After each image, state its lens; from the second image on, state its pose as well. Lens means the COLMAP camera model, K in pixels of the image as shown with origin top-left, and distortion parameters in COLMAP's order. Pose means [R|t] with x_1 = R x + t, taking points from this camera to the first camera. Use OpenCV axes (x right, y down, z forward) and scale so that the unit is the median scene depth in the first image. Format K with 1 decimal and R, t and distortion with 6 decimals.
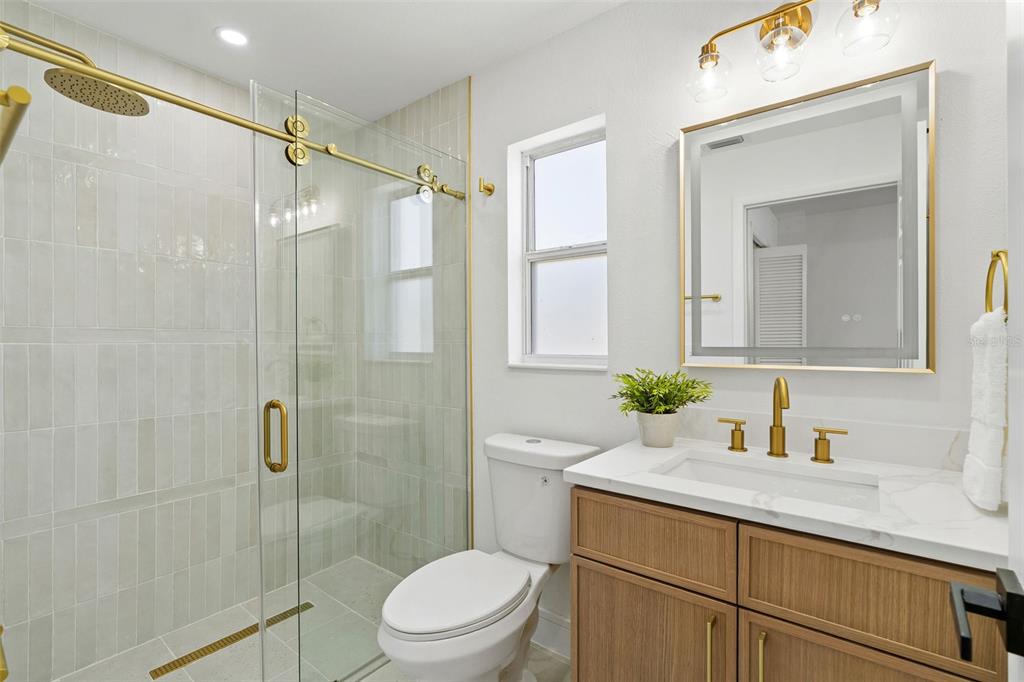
lens RADIAL K [[479.5, 0, 512.0], [0, 479.5, 341.0], [0, 0, 1]] dist [-0.006069, -0.000254]
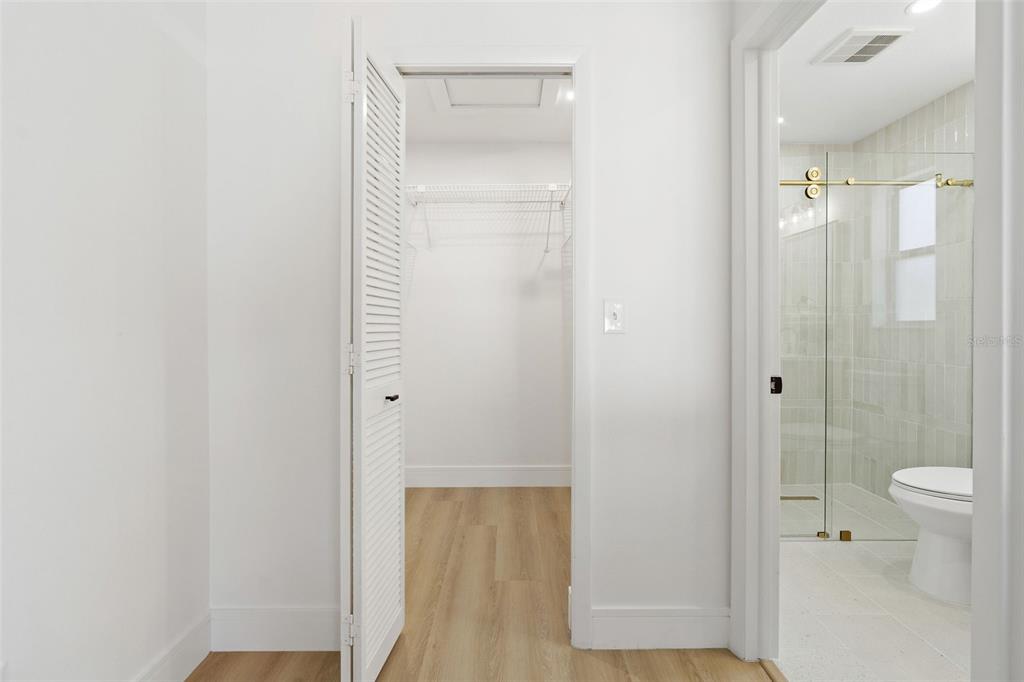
lens RADIAL K [[477.8, 0, 508.0], [0, 477.8, 326.9], [0, 0, 1]] dist [-0.003147, 0.000052]
pose [[0.629681, 0.011297, -0.776771, 0.083884], [-0.011347, 0.999921, 0.005345, 0.047761], [0.776771, 0.005448, 0.629760, -0.544401]]
